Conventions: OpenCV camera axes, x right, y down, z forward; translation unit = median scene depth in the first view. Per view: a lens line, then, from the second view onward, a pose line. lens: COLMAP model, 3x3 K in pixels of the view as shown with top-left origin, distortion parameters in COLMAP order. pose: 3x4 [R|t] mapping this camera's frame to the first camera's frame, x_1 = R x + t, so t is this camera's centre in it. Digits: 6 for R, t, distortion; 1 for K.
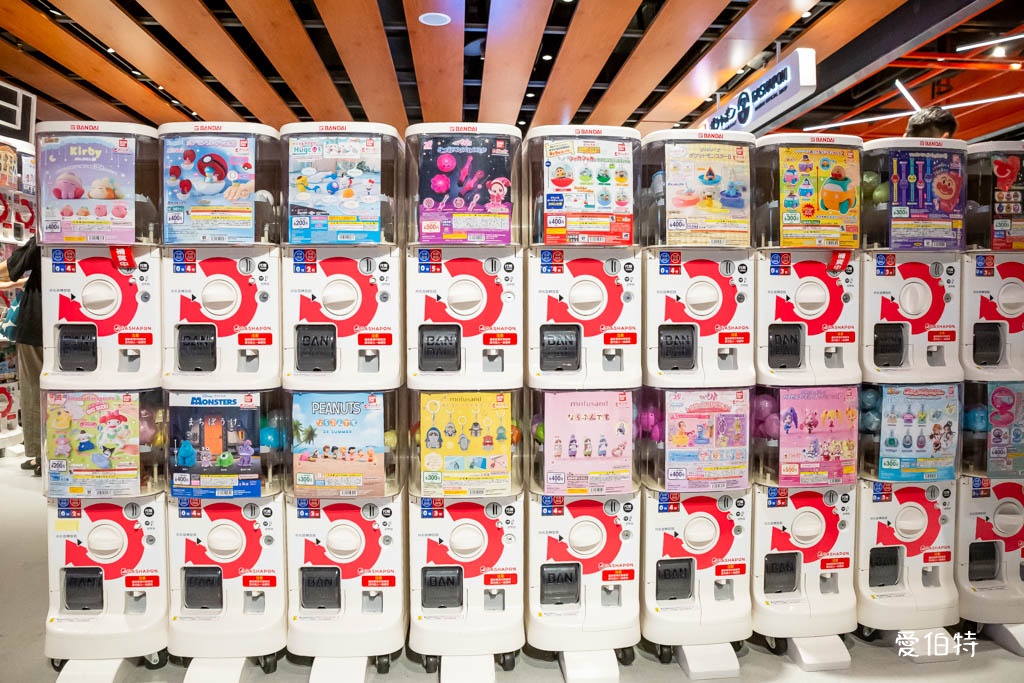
lens RADIAL K [[718.7, 0, 513.1], [0, 718.7, 321.6], [0, 0, 1]] dist [-0.118632, 0.099892]
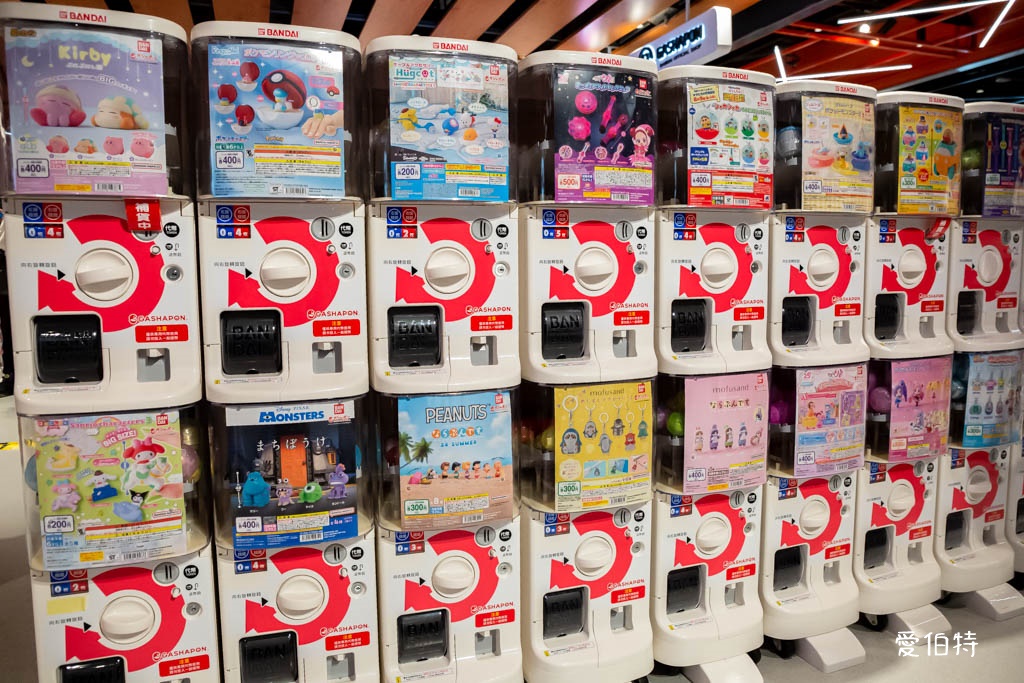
lens RADIAL K [[718.7, 0, 513.1], [0, 718.7, 321.6], [0, 0, 1]] dist [-0.118632, 0.099892]
pose [[0.964807, -0.028076, 0.261457, -0.382012], [0.011495, 0.997837, 0.064730, -0.028145], [-0.262709, -0.059447, 0.963042, 0.232083]]
